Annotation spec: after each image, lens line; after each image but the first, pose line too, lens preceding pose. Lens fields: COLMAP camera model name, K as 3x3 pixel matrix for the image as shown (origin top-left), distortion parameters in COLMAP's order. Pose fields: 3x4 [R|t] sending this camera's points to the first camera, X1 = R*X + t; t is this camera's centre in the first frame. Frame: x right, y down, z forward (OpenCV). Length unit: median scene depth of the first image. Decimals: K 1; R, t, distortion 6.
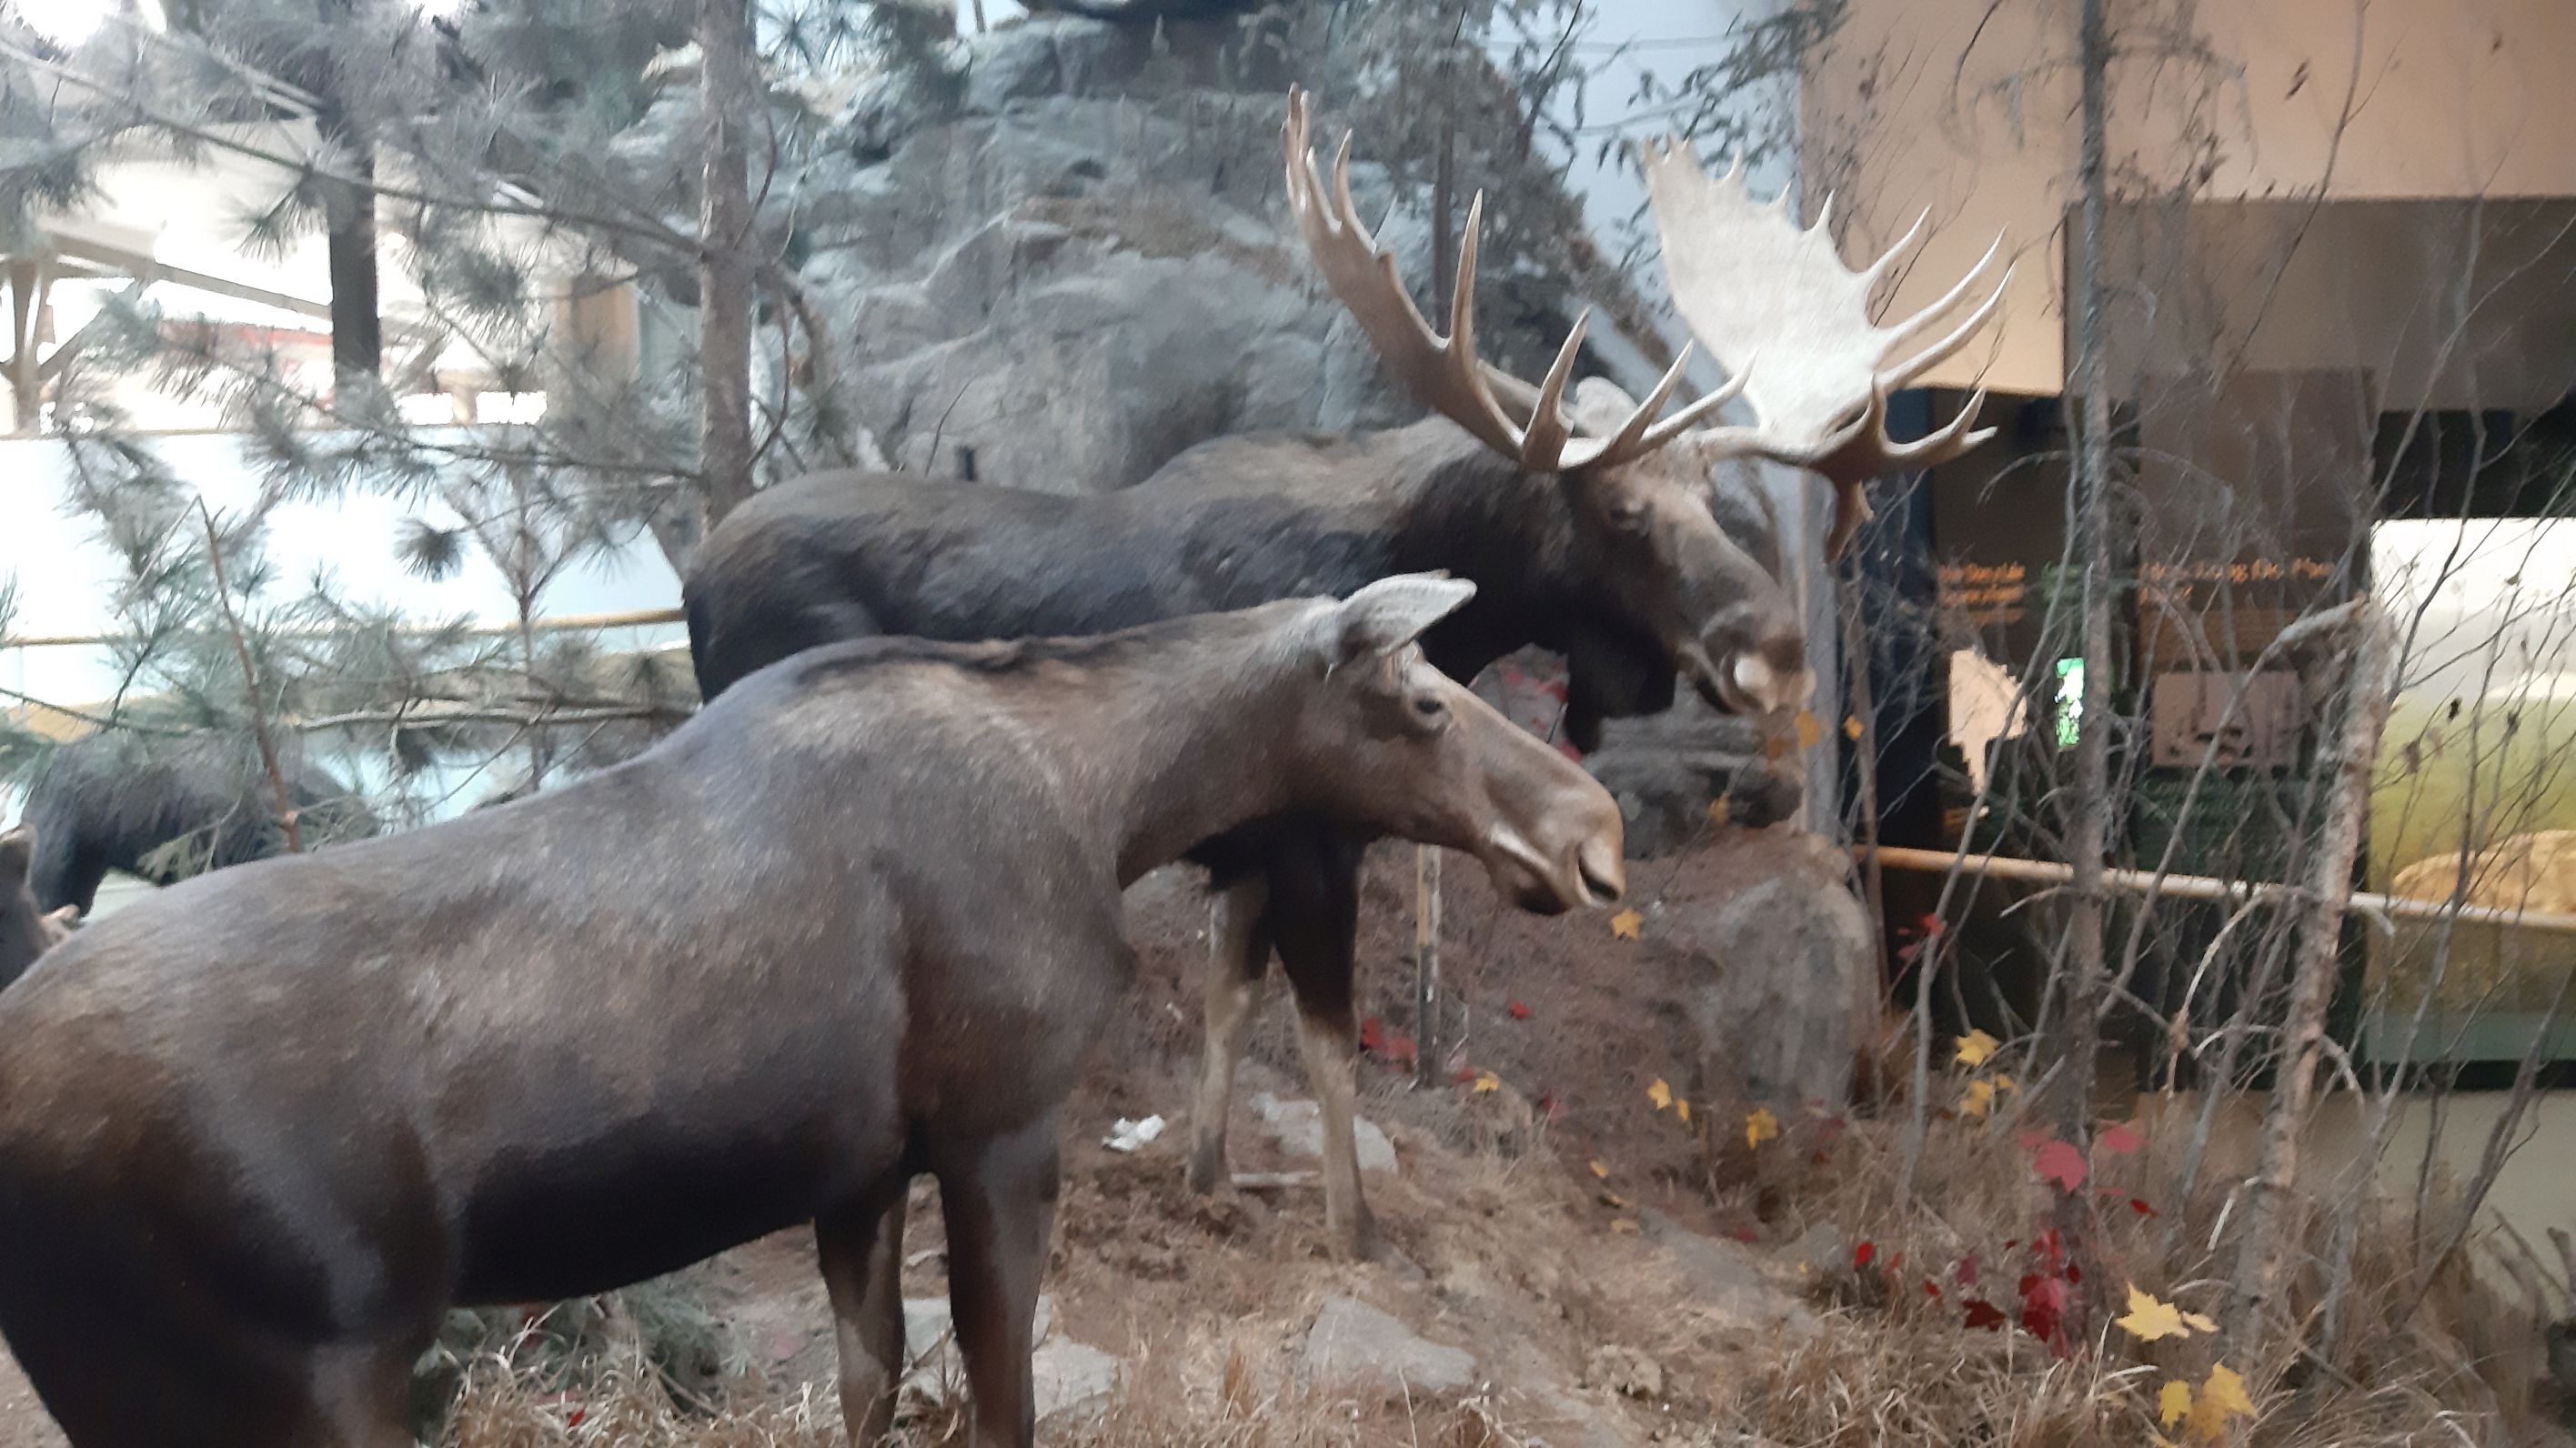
lens RADIAL K [[2021.5, 0, 1288.0], [0, 2021.5, 724.0], [0, 0, 1]] dist [0.066048, -0.002755]
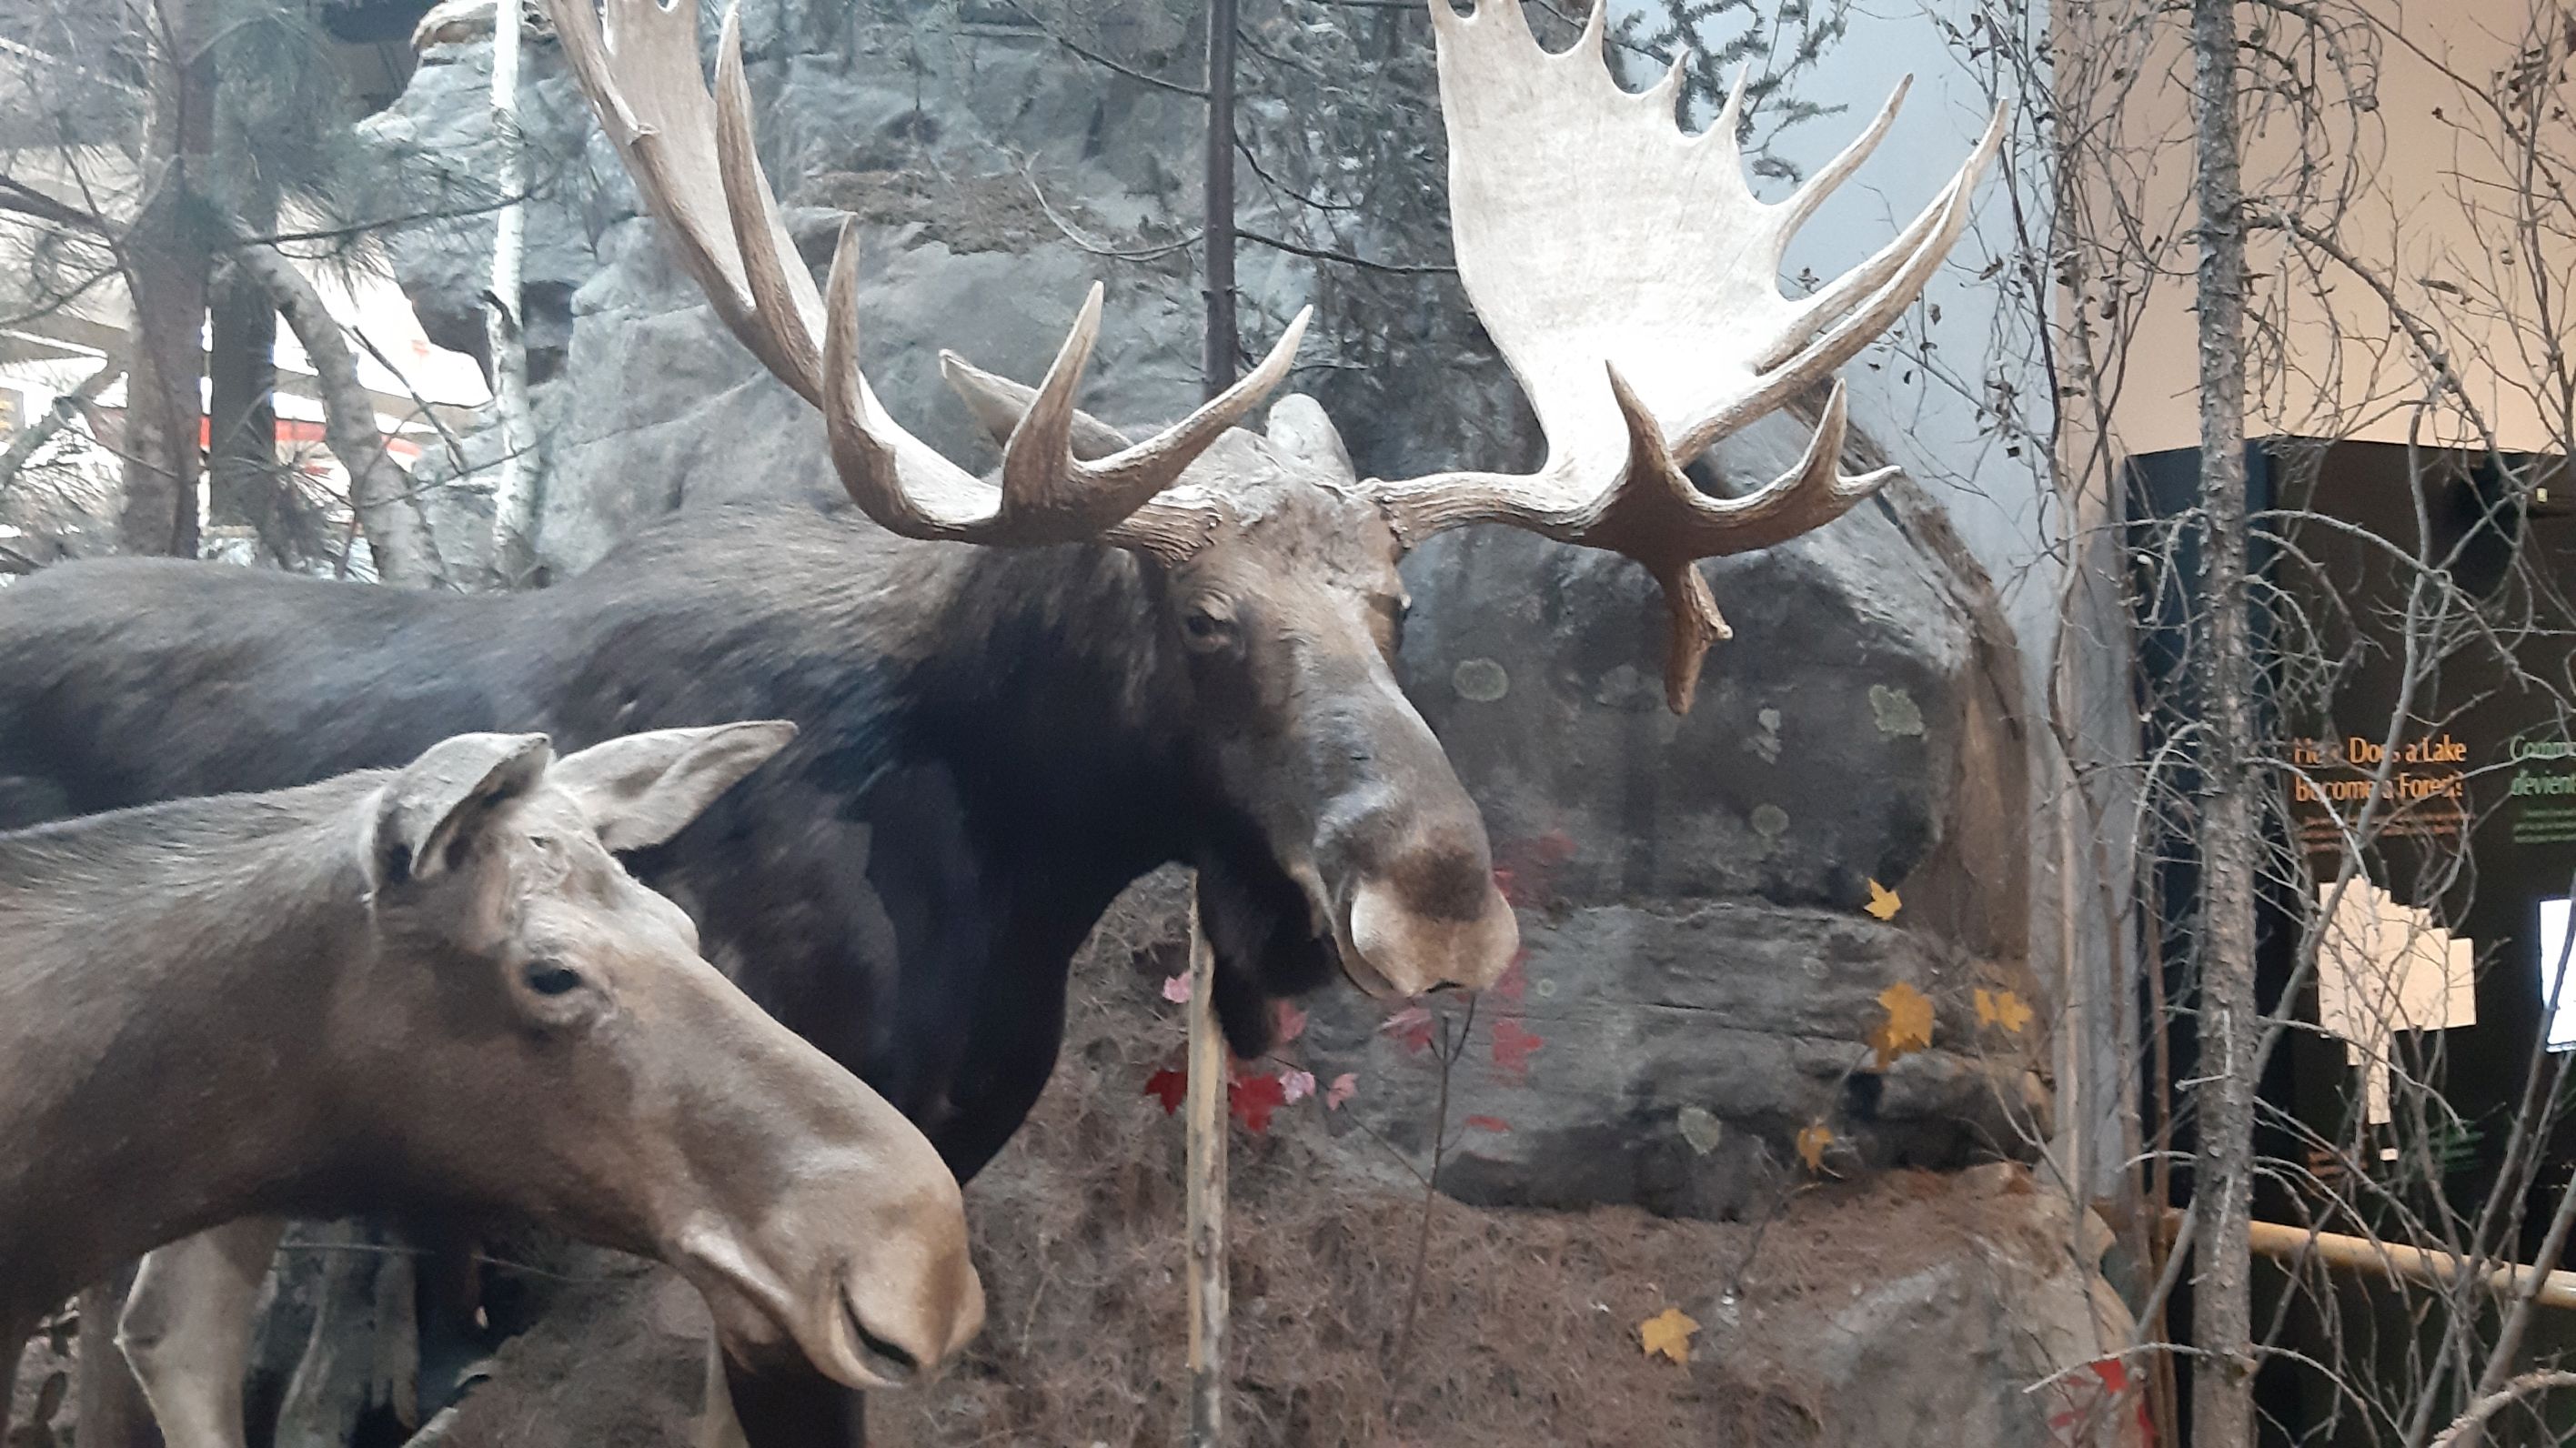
lens RADIAL K [[2726.6, 0, 1288.0], [0, 2726.6, 724.0], [0, 0, 1]] dist [0.059707, -0.002614]
pose [[0.983826, 0.006719, -0.179003, 0.289375], [-0.021699, 0.996408, -0.081861, -0.015505], [0.177810, 0.084421, 0.980437, 0.265127]]
